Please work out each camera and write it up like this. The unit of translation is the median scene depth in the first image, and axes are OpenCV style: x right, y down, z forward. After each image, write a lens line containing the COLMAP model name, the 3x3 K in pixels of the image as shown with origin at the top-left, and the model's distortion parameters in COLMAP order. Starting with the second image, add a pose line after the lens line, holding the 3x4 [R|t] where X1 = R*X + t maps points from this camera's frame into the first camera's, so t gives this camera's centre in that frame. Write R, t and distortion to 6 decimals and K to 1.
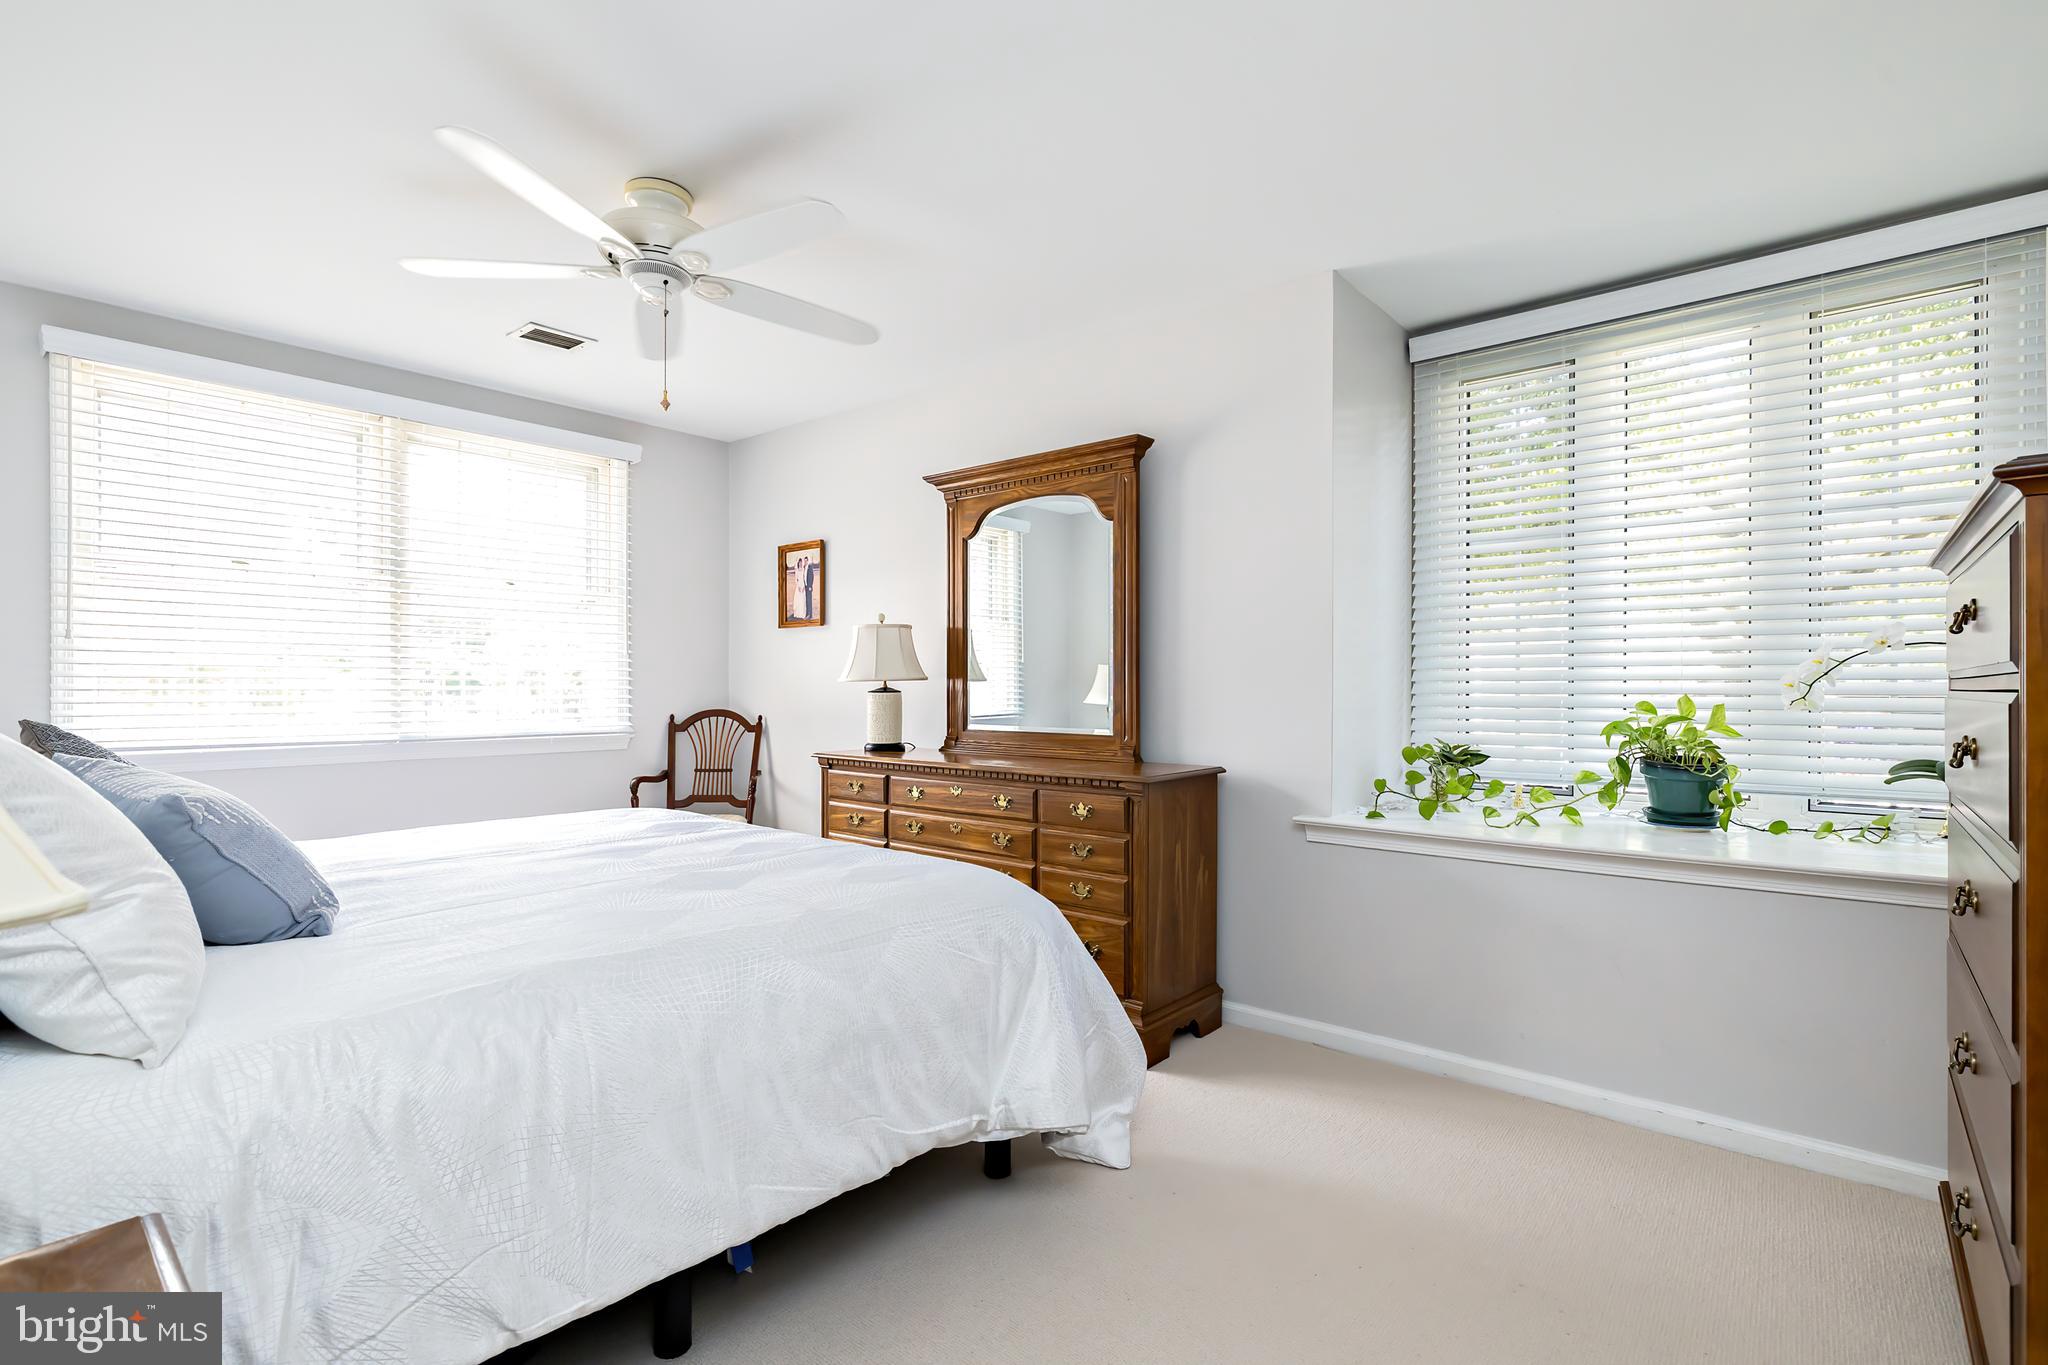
lens RADIAL K [[953.6, 0, 1027.7], [0, 953.6, 684.2], [0, 0, 1]] dist [0.004200, 0.000247]
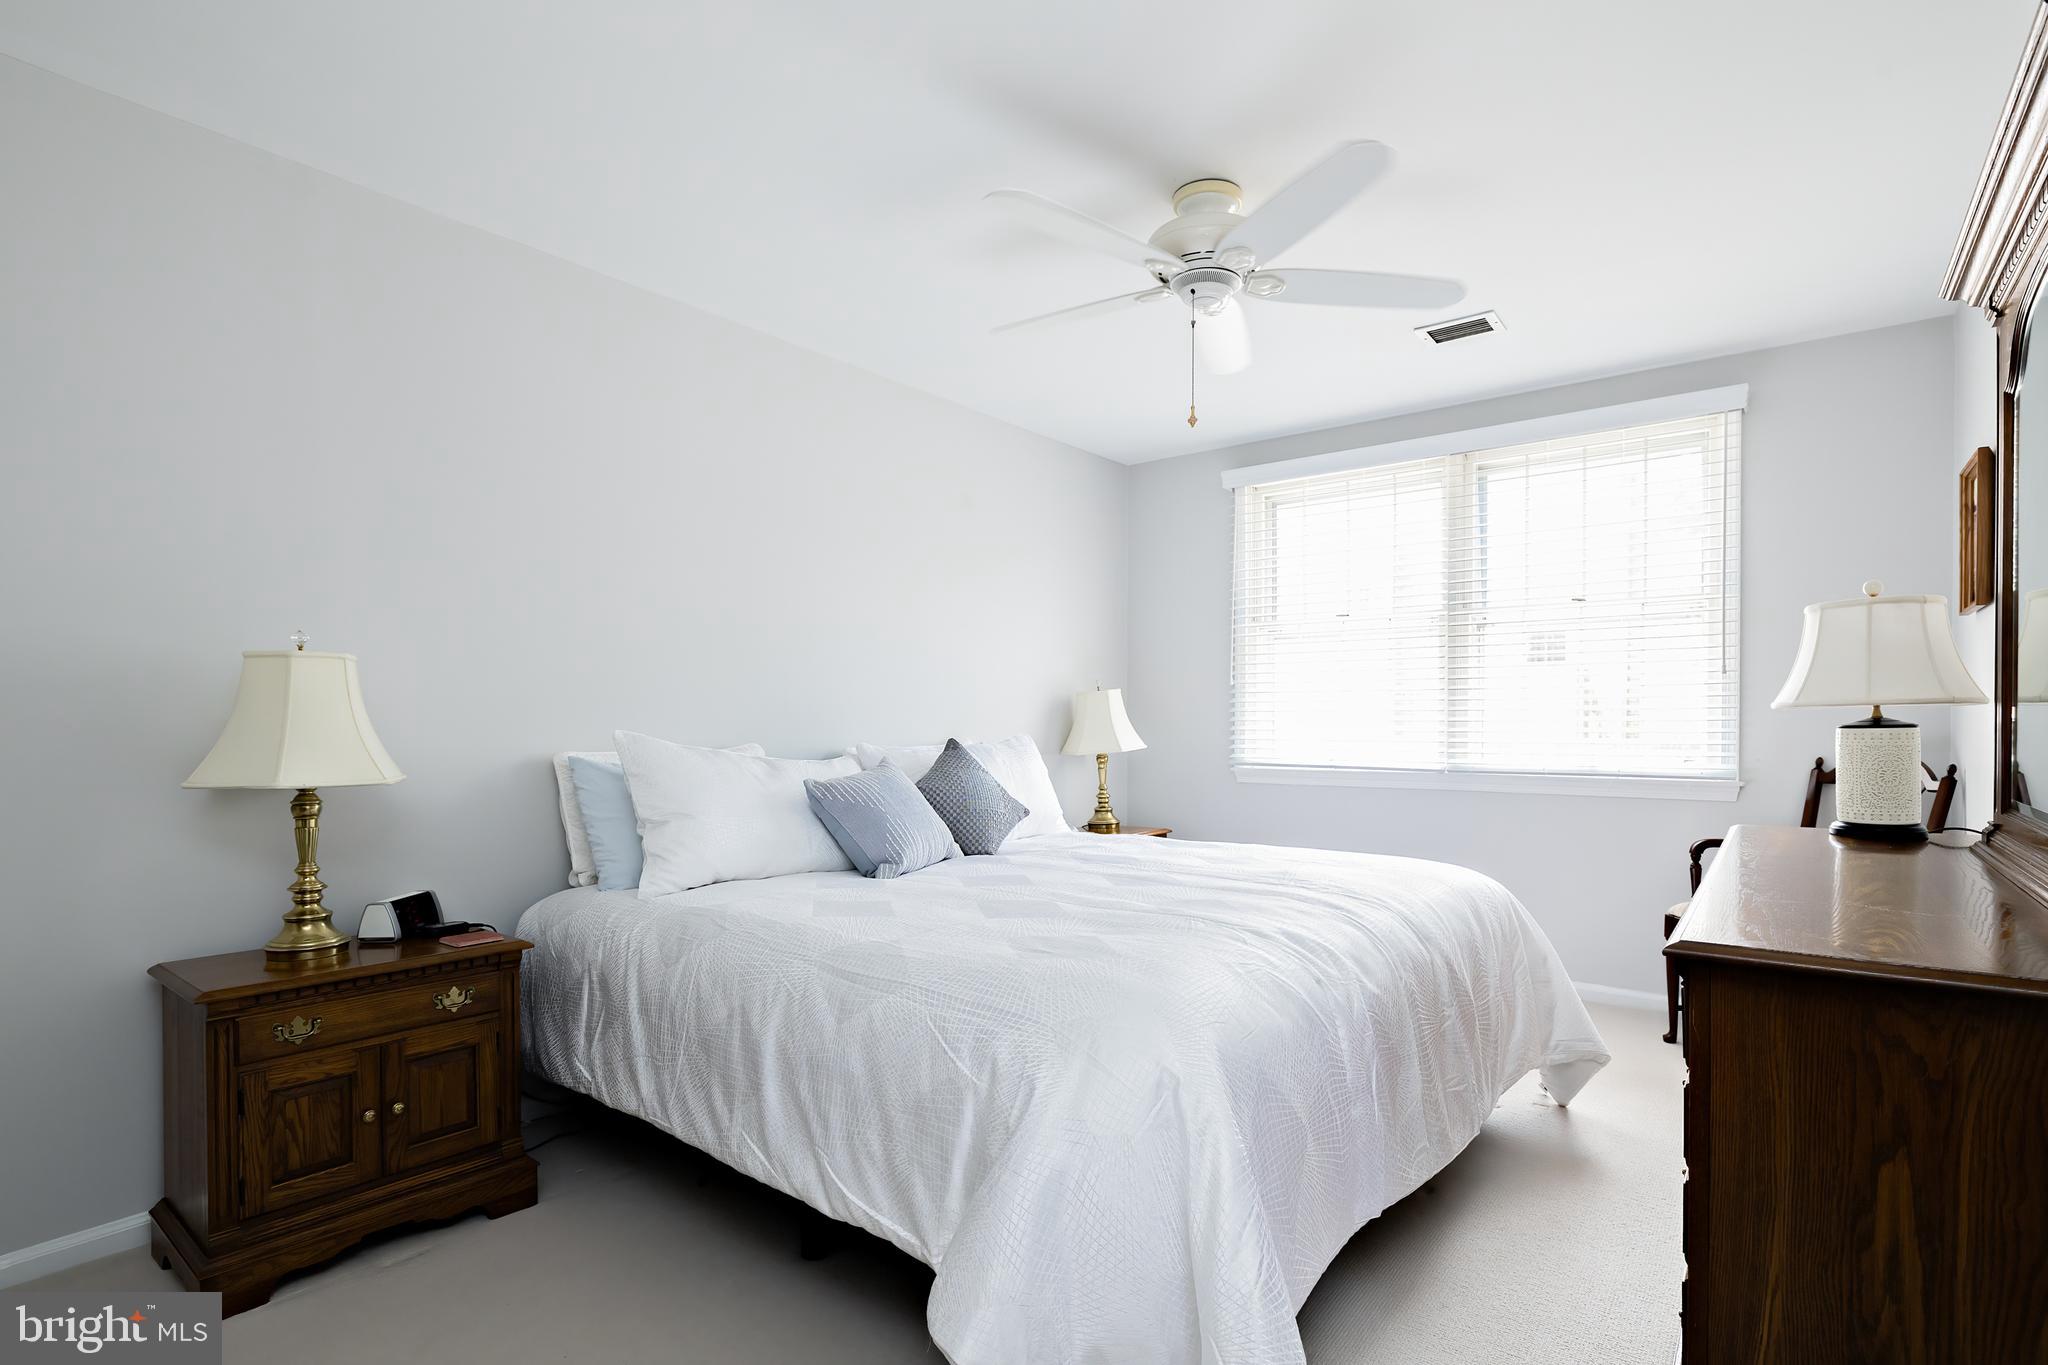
lens RADIAL K [[988.8, 0, 1025.4], [0, 988.8, 718.3], [0, 0, 1]] dist [-0.000962, -0.000518]
pose [[0.049504, -0.000244, -0.998774, 0.404459], [0.005649, 0.999984, 0.000036, 0.000882], [0.998758, -0.005643, 0.049505, 0.534497]]
